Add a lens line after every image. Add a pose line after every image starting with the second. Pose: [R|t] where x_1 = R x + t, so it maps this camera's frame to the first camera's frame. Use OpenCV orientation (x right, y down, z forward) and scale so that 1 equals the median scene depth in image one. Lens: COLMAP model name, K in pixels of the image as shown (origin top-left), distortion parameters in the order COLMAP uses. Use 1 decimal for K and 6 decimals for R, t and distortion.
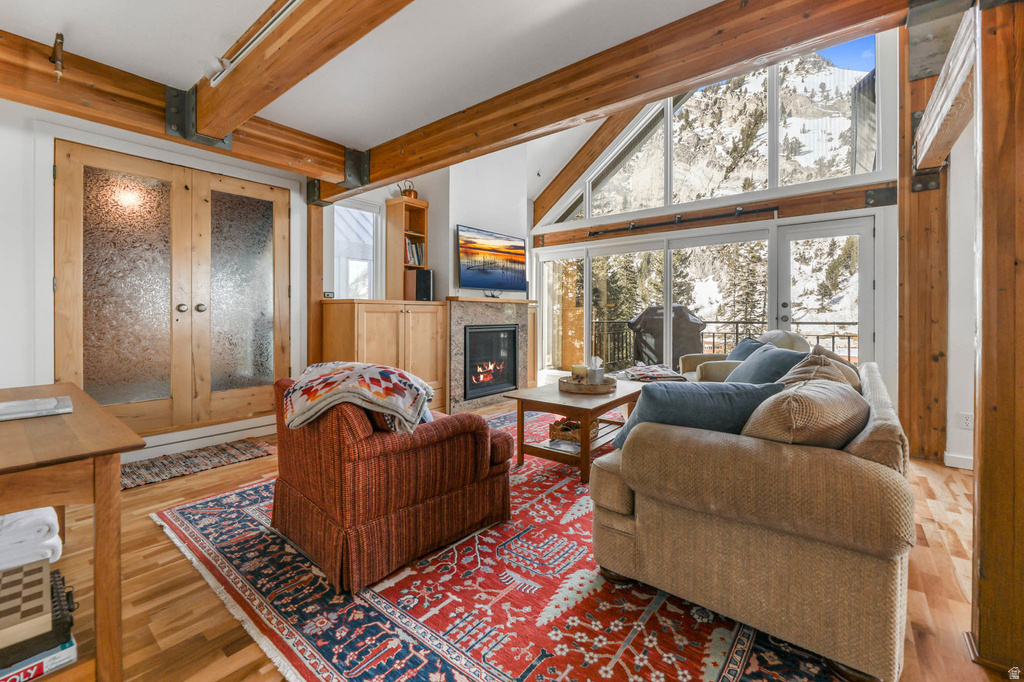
lens RADIAL K [[423.4, 0, 522.6], [0, 423.4, 314.3], [0, 0, 1]] dist [-0.021506, -0.000431]
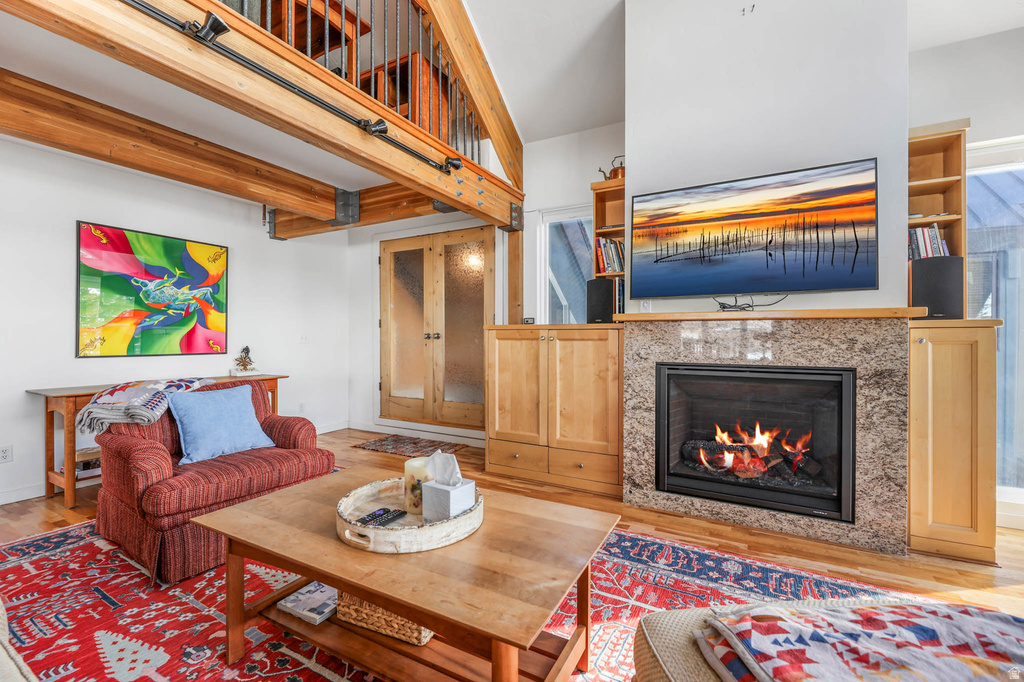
lens RADIAL K [[423.4, 0, 517.8], [0, 423.4, 340.9], [0, 0, 1]] dist [-0.021506, -0.000431]
pose [[0.183846, 0.004232, -0.982946, 0.839162], [-0.016974, 0.999855, 0.001130, -0.000205], [0.982809, 0.016476, 0.183891, 1.470199]]
